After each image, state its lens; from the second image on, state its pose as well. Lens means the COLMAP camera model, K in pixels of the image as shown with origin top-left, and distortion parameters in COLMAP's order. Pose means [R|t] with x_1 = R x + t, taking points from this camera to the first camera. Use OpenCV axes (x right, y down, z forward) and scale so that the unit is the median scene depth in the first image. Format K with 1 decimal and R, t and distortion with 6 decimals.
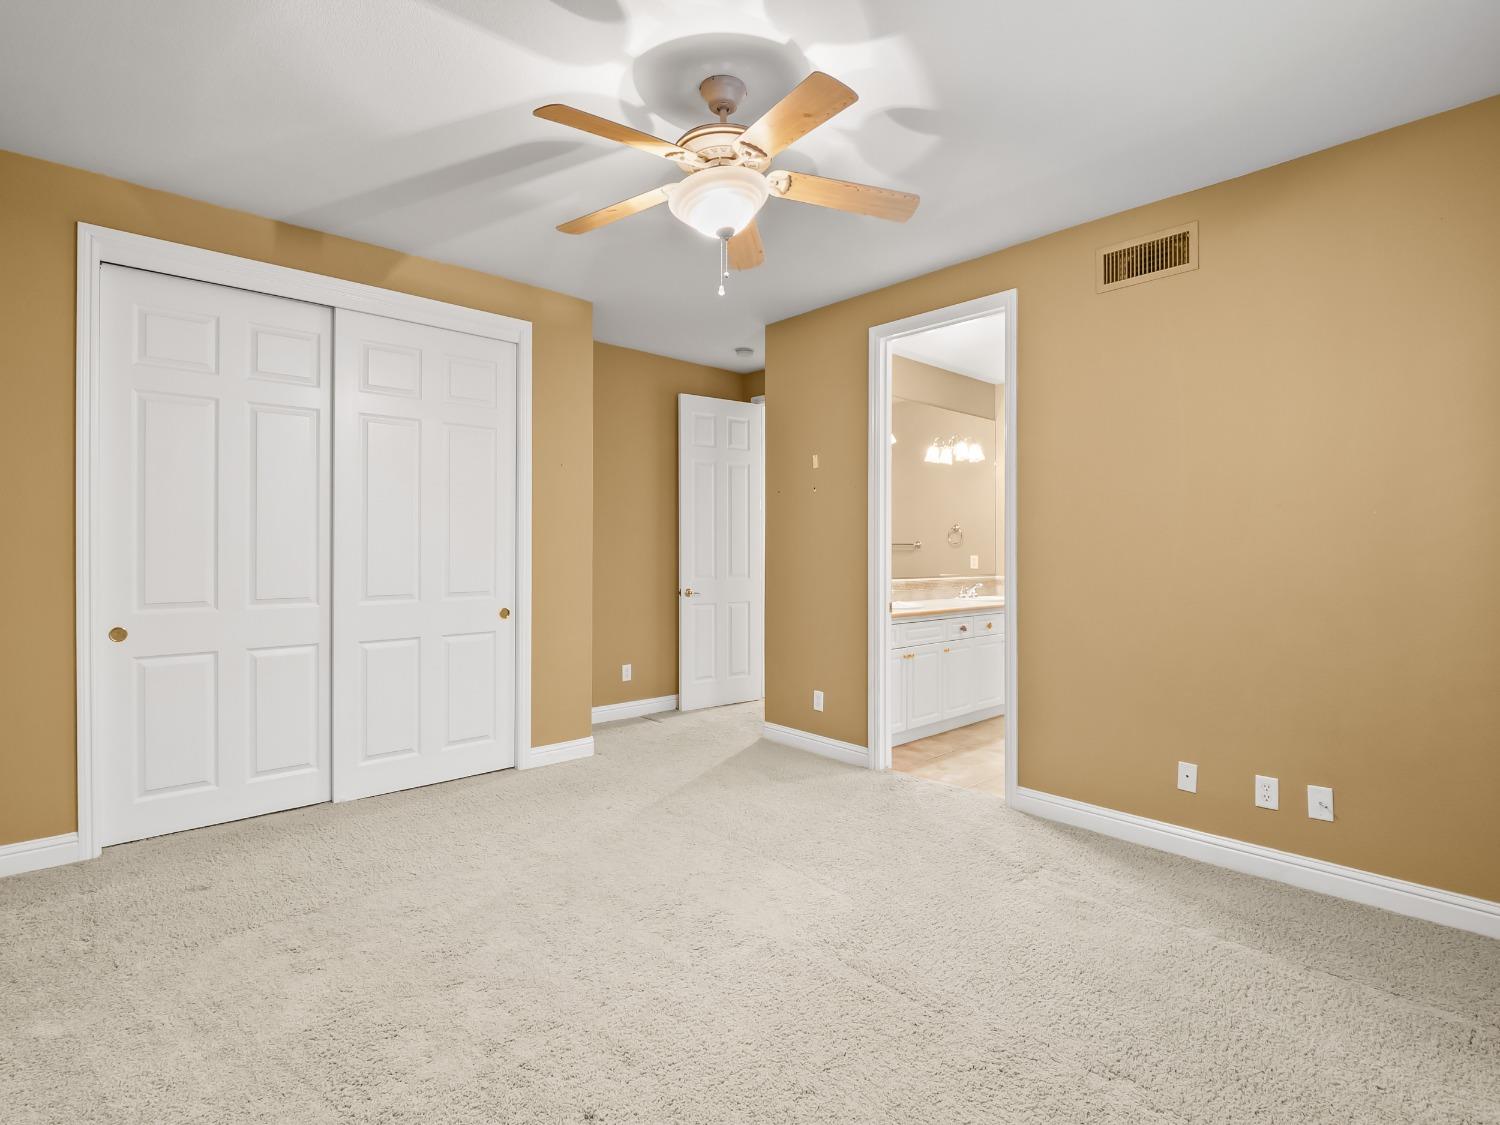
lens RADIAL K [[736.0, 0, 746.2], [0, 736.0, 548.5], [0, 0, 1]] dist [-0.021776, -0.000382]
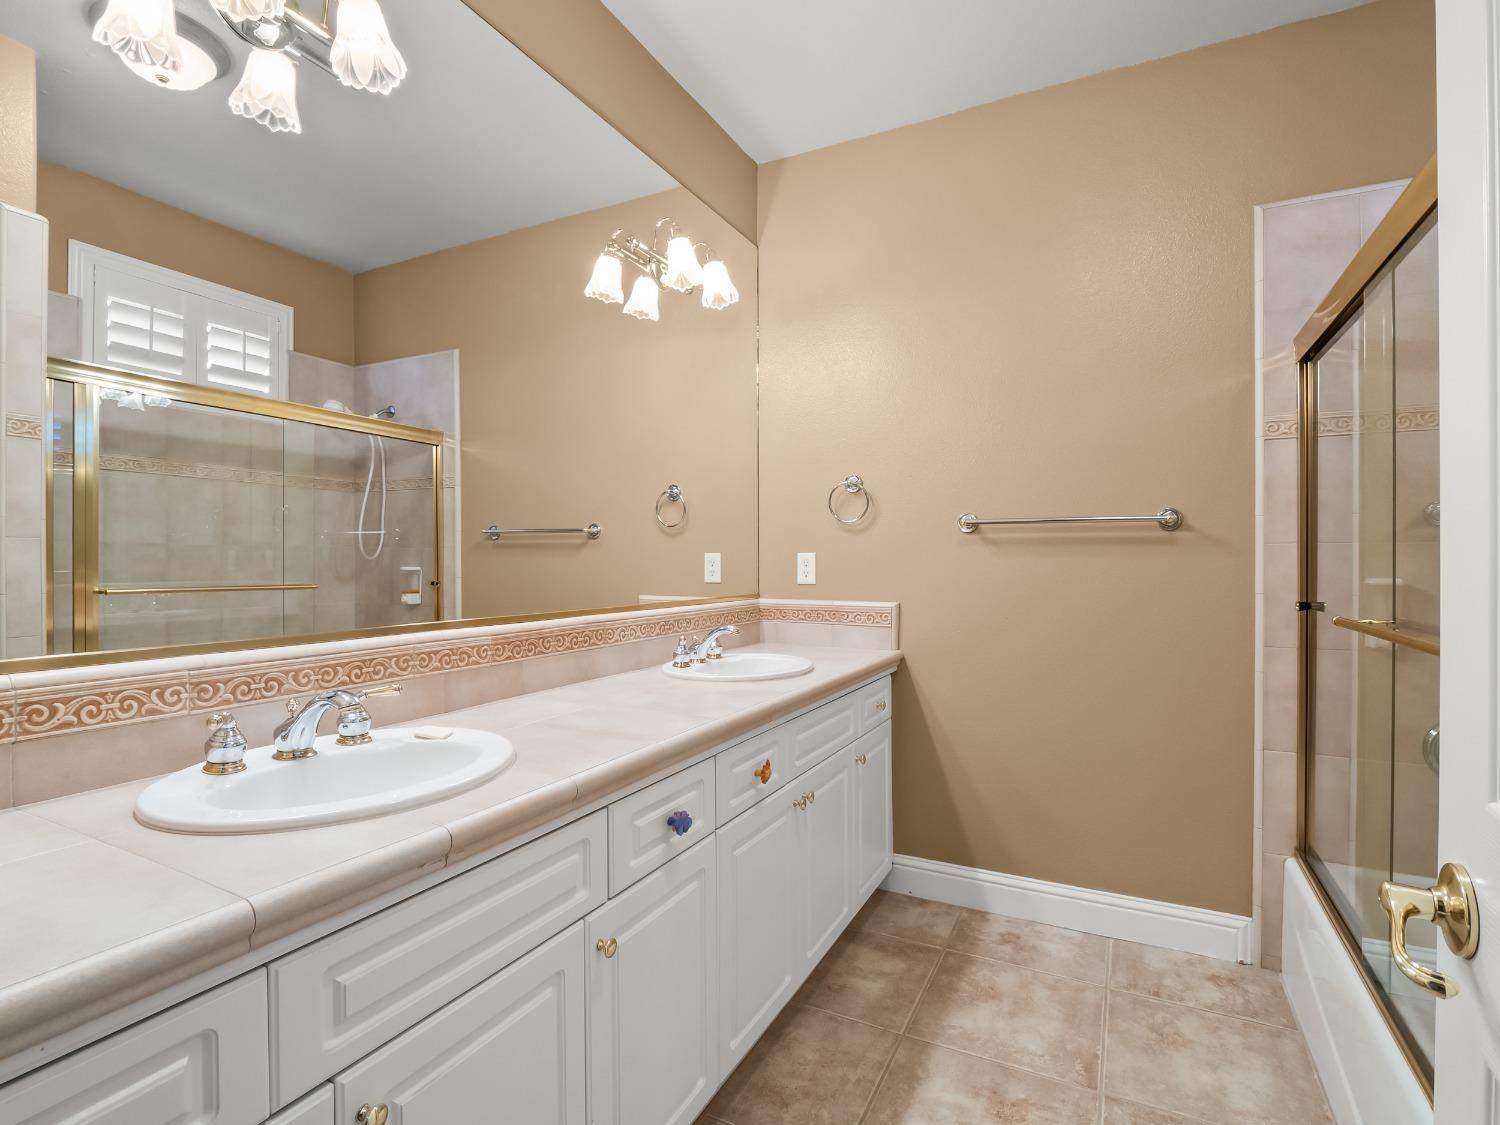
lens RADIAL K [[736.0, 0, 752.3], [0, 736.0, 560.2], [0, 0, 1]] dist [-0.021776, -0.000382]
pose [[0.936173, -0.003981, 0.351517, 0.193352], [0.002688, 0.999988, 0.004167, 0.013080], [-0.351529, -0.002956, 0.936172, 0.630222]]
